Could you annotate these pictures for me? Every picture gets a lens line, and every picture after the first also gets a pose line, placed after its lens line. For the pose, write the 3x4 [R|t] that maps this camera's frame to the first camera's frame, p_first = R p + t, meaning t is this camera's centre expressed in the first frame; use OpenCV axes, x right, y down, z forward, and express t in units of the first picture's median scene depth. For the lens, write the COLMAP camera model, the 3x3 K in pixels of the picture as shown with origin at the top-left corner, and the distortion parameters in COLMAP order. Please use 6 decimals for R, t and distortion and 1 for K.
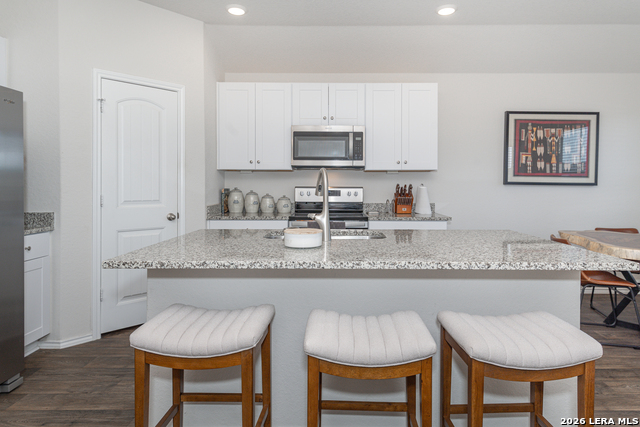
lens RADIAL K [[392.9, 0, 321.0], [0, 392.9, 190.5], [0, 0, 1]] dist [0.016324, -0.000269]
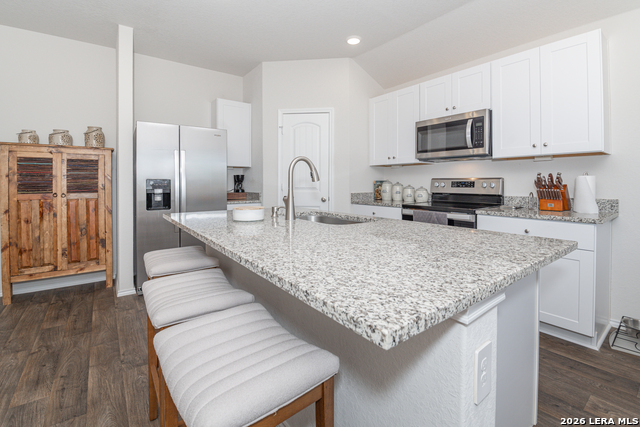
lens RADIAL K [[283.0, 0, 322.5], [0, 283.0, 186.5], [0, 0, 1]] dist [-0.014138, -0.004909]
pose [[0.605445, 0.007440, -0.795853, 0.376932], [-0.011523, 0.999933, 0.000582, 0.015764], [0.795804, 0.008818, 0.605490, 0.302398]]
